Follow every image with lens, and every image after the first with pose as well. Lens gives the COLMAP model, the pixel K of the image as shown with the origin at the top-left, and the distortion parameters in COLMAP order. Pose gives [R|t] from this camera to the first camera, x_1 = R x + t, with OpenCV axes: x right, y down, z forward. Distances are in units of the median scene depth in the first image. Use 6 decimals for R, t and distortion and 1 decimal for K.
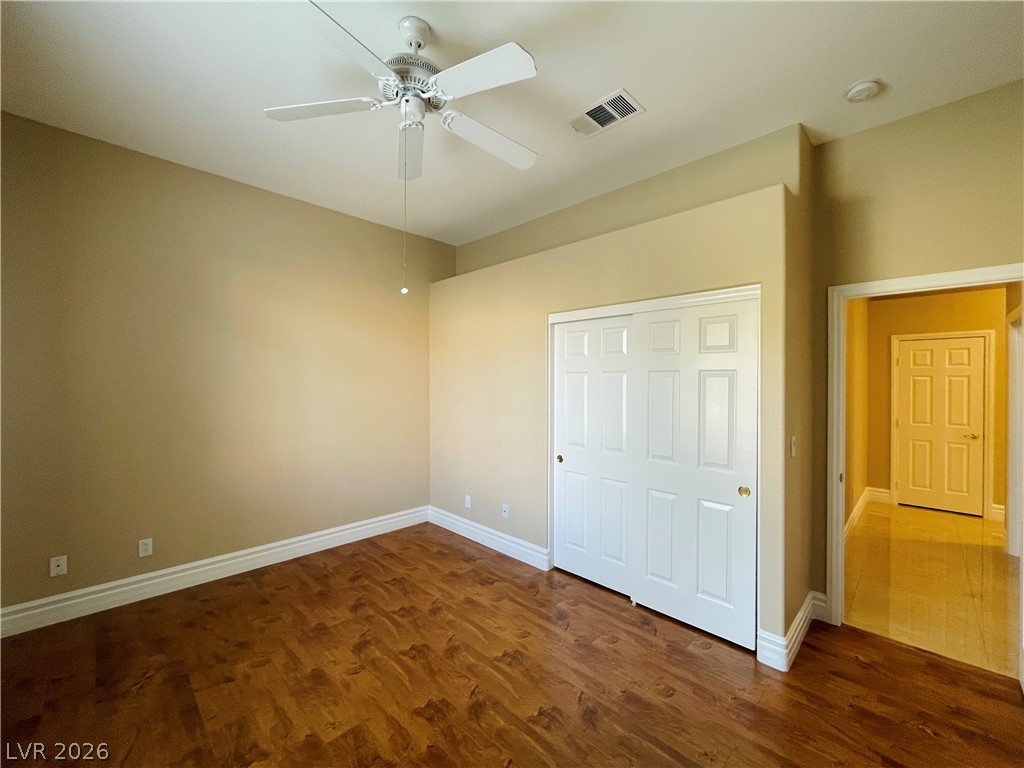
lens RADIAL K [[415.1, 0, 511.6], [0, 415.1, 382.8], [0, 0, 1]] dist [-0.005556, 0.000080]
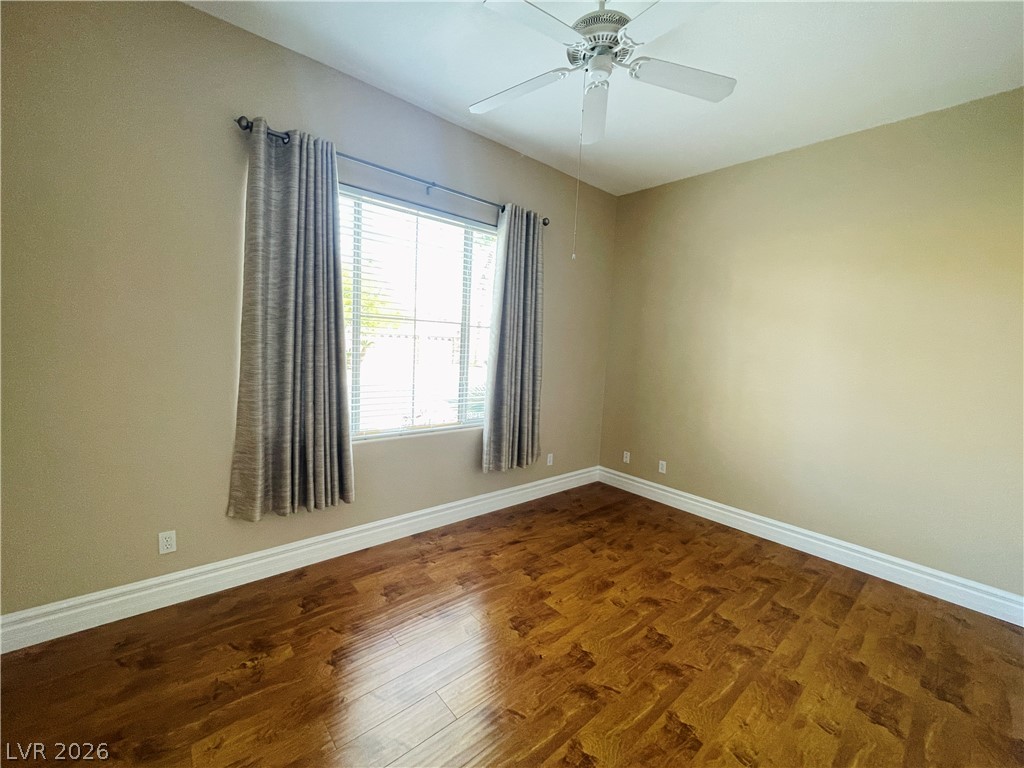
lens RADIAL K [[415.1, 0, 514.6], [0, 415.1, 376.6], [0, 0, 1]] dist [-0.005556, 0.000080]
pose [[-0.074604, 0.069644, -0.994778, 0.530589], [-0.048941, 0.996100, 0.073407, 0.011593], [0.996012, 0.054162, -0.070905, 0.568333]]
